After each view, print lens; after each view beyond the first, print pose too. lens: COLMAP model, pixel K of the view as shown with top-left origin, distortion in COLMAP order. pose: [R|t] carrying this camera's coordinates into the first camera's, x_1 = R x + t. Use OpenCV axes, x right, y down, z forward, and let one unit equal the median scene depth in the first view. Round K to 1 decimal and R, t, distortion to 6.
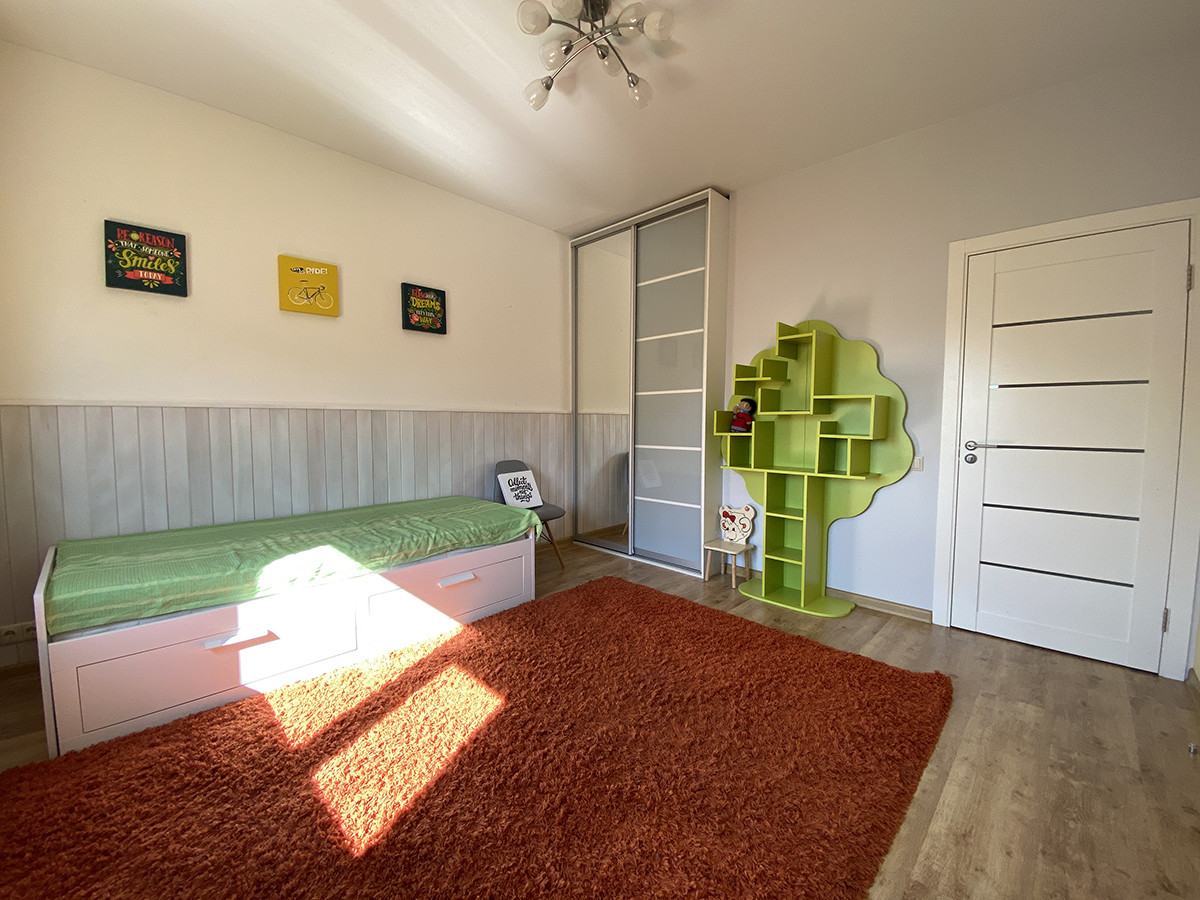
lens RADIAL K [[487.1, 0, 598.9], [0, 487.1, 448.2], [0, 0, 1]] dist [0.005928, -0.003495]
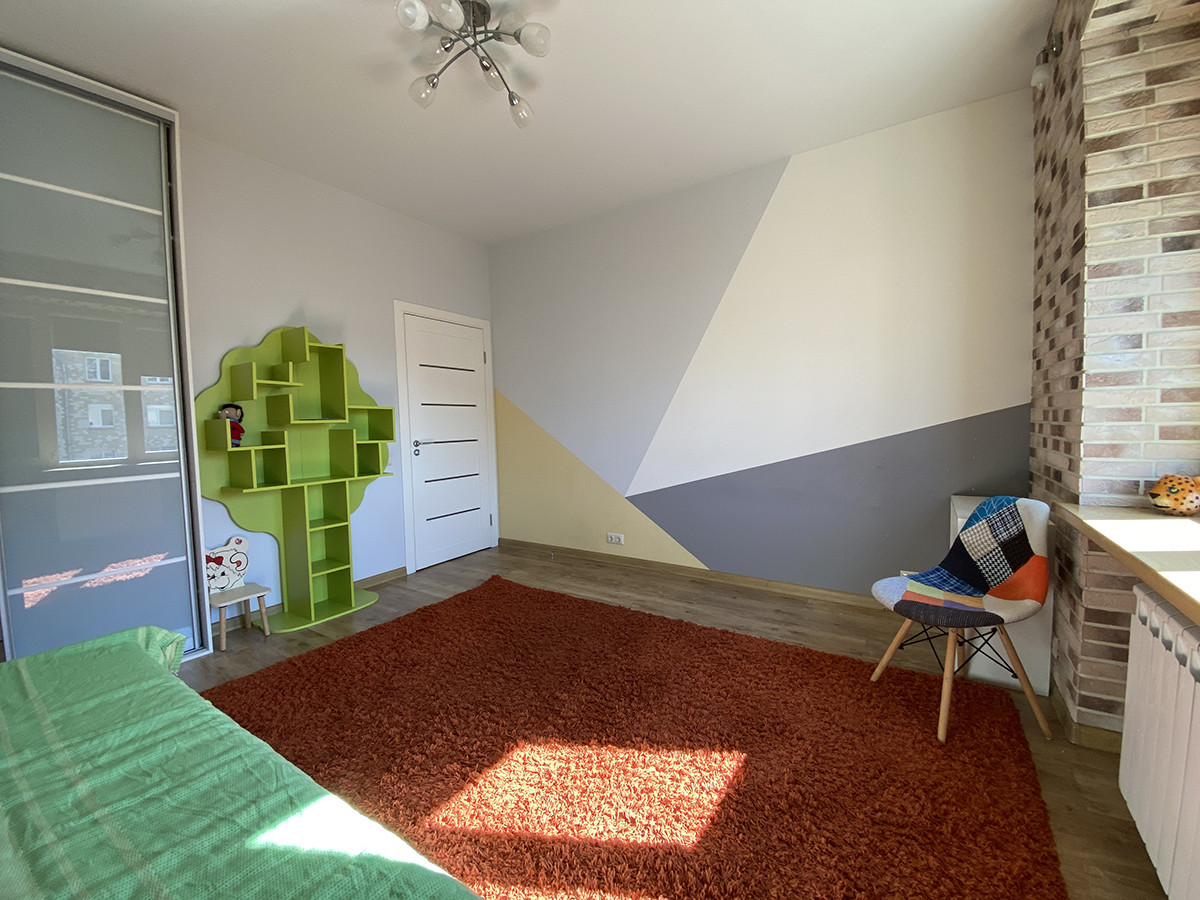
lens RADIAL K [[487.1, 0, 595.8], [0, 487.1, 449.5], [0, 0, 1]] dist [0.005928, -0.003495]
pose [[-0.176502, -0.054360, 0.982798, -0.743630], [0.086623, 0.993742, 0.070522, -0.041922], [-0.980481, 0.097581, -0.170688, 0.687030]]
